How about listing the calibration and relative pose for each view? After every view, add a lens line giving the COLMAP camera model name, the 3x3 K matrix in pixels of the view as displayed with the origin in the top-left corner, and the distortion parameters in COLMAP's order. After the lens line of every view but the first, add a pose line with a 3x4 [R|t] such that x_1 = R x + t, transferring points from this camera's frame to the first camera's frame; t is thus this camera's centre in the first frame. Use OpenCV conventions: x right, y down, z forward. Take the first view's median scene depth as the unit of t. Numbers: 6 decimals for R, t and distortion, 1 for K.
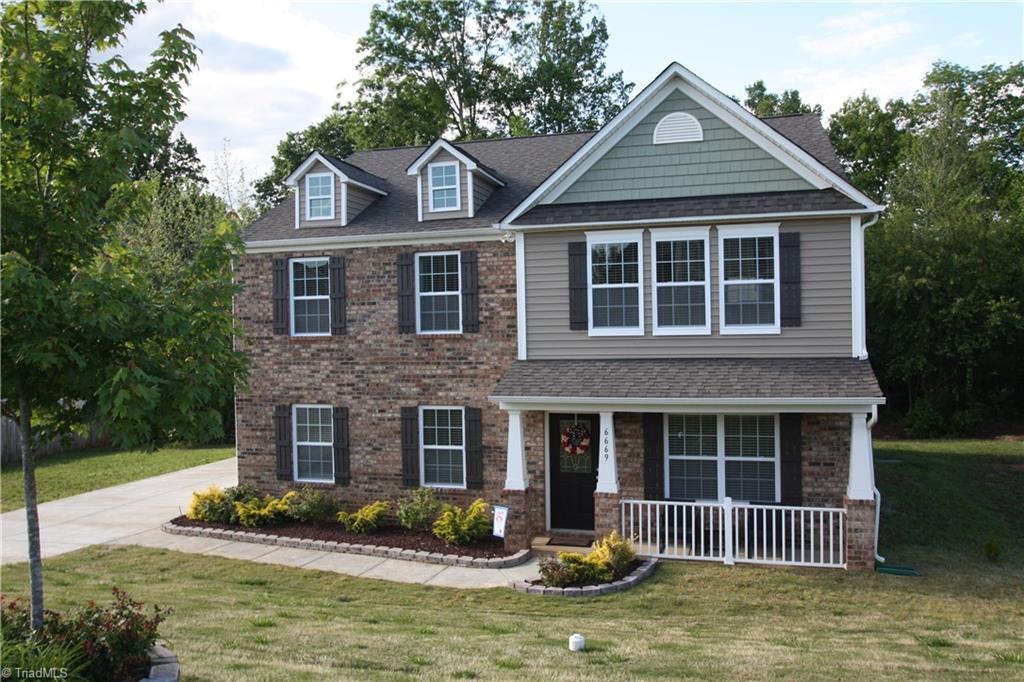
lens RADIAL K [[840.5, 0, 512.0], [0, 840.5, 341.0], [0, 0, 1]] dist [-0.041776, -0.001489]
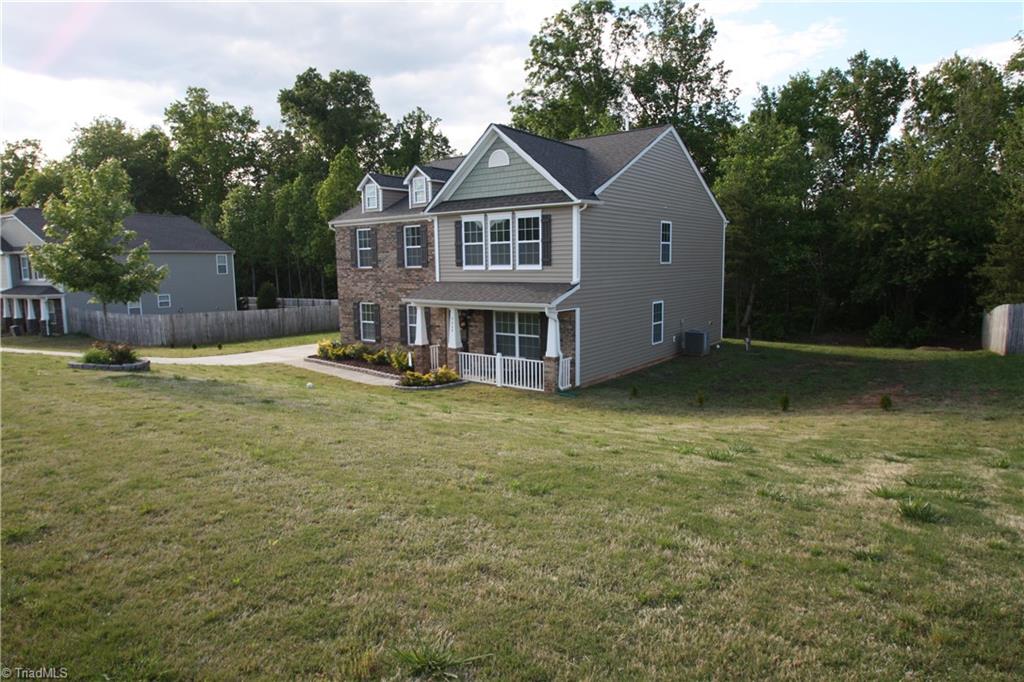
lens RADIAL K [[664.1, 0, 512.0], [0, 664.1, 341.0], [0, 0, 1]] dist [0.005540, -0.043169]
pose [[0.922076, 0.049277, -0.383860, 0.735283], [-0.005504, 0.993430, 0.114306, -0.017265], [0.386971, -0.103286, 0.916289, -0.352067]]
